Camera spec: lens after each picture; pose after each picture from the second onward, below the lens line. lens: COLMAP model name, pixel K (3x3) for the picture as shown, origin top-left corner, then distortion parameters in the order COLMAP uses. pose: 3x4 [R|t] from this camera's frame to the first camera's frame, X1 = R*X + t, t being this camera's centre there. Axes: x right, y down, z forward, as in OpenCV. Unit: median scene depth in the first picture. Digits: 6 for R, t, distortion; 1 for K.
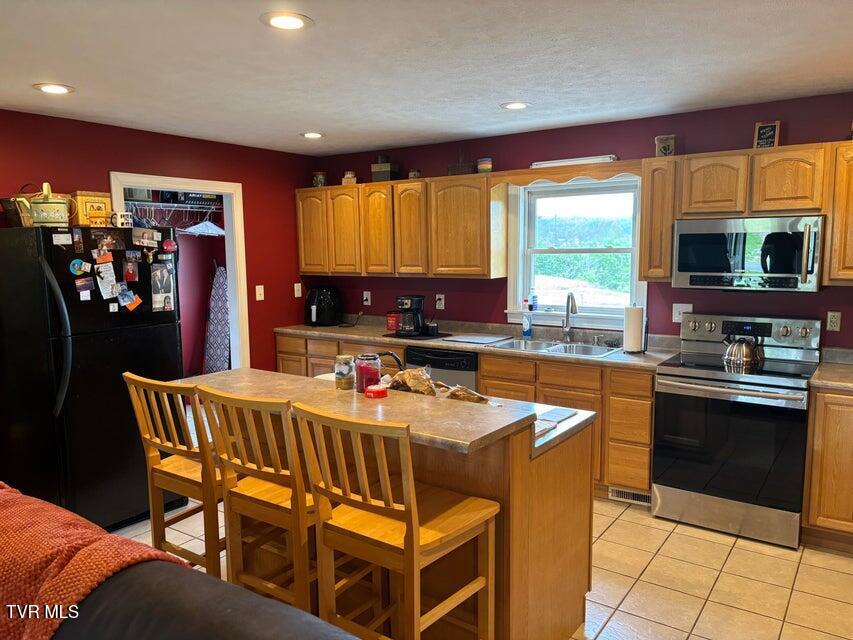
lens RADIAL K [[641.5, 0, 428.1], [0, 641.5, 321.5], [0, 0, 1]] dist [0.000936, 0.001581]
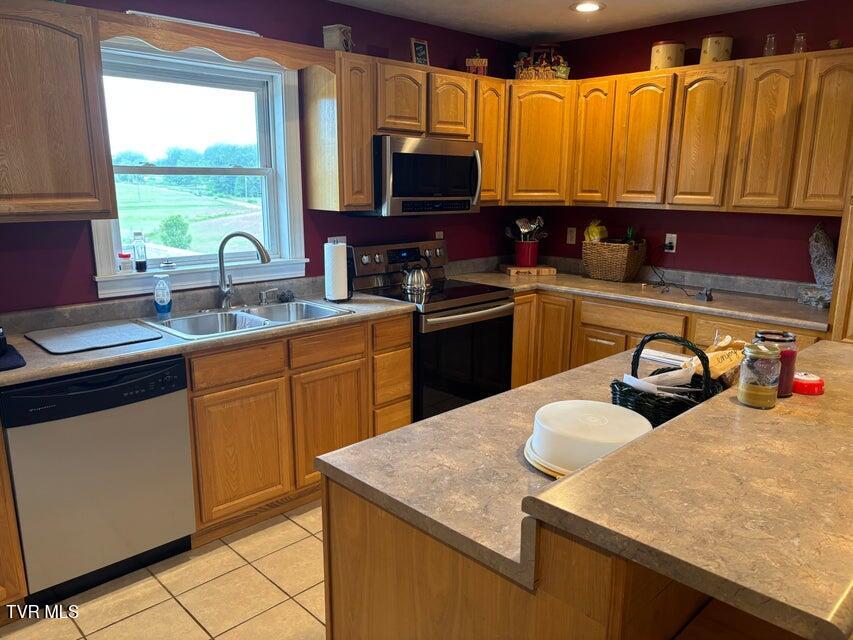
lens RADIAL K [[641.5, 0, 427.8], [0, 641.5, 323.8], [0, 0, 1]] dist [0.000936, 0.001581]
pose [[0.156721, -0.209541, 0.965159, -0.471534], [0.093703, 0.975981, 0.196675, -0.075299], [-0.983188, 0.059615, 0.172592, 0.797626]]
